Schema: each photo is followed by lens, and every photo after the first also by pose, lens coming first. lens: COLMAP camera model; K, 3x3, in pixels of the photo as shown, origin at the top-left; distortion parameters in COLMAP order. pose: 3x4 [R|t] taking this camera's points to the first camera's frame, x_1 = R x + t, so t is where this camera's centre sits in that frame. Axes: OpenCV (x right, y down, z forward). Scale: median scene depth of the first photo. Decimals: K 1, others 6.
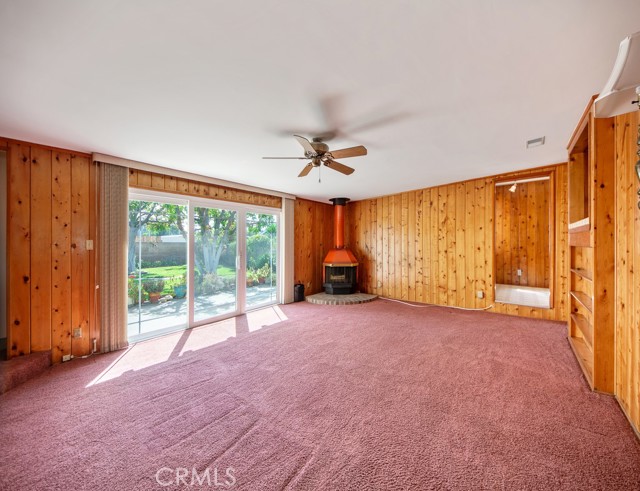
lens RADIAL K [[220.9, 0, 320.5], [0, 220.9, 243.3], [0, 0, 1]] dist [0.001094, -0.000027]
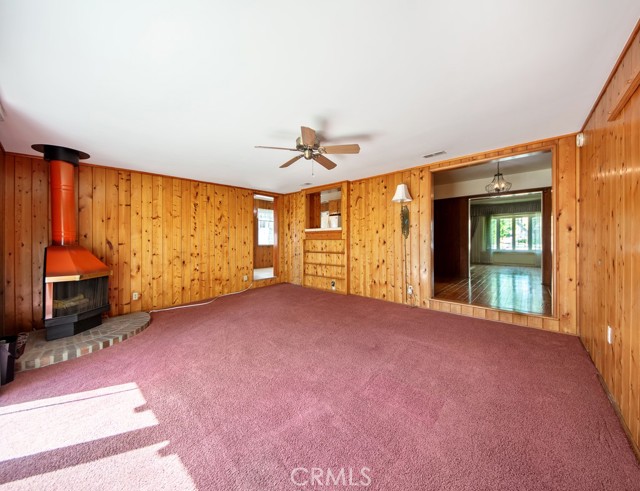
lens RADIAL K [[246.7, 0, 324.2], [0, 246.7, 243.6], [0, 0, 1]] dist [0.002251, -0.000007]
pose [[-0.022439, -0.009547, 0.999703, -0.608733], [-0.001410, 0.999954, 0.009518, 0.012286], [-0.999747, -0.001196, -0.022452, 0.479642]]
